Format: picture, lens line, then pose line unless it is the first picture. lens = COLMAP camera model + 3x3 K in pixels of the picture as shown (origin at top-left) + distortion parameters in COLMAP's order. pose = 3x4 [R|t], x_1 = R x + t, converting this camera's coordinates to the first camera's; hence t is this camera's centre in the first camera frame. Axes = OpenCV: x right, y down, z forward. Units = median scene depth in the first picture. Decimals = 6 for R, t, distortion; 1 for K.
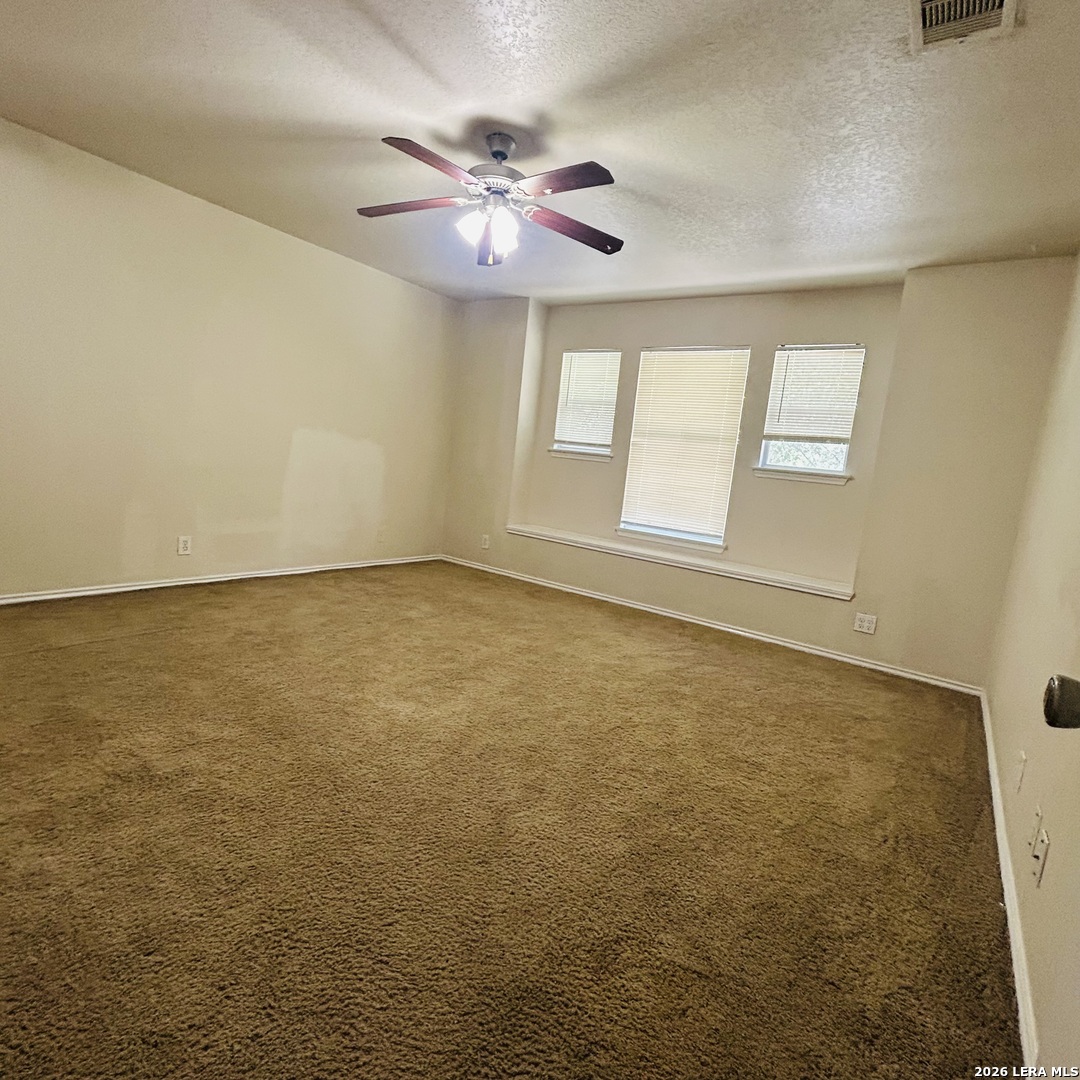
lens RADIAL K [[583.7, 0, 543.6], [0, 583.7, 539.2], [0, 0, 1]] dist [0.007930, -0.002921]
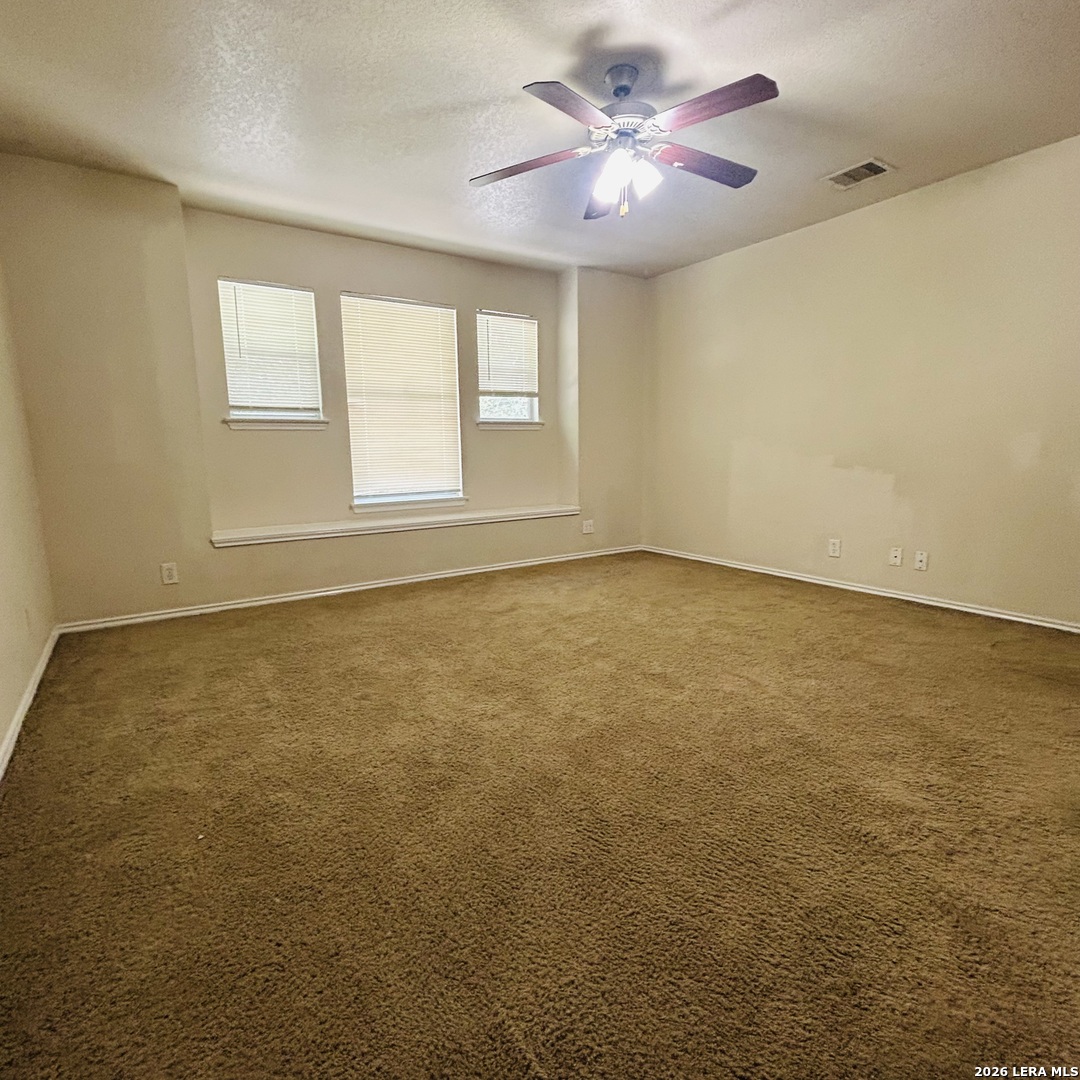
lens RADIAL K [[583.7, 0, 543.2], [0, 583.7, 541.5], [0, 0, 1]] dist [0.007930, -0.002921]
pose [[0.375198, -0.262734, 0.888931, -0.606455], [0.172667, 0.962015, 0.211456, -0.111754], [-0.910721, 0.074151, 0.406311, 0.437432]]
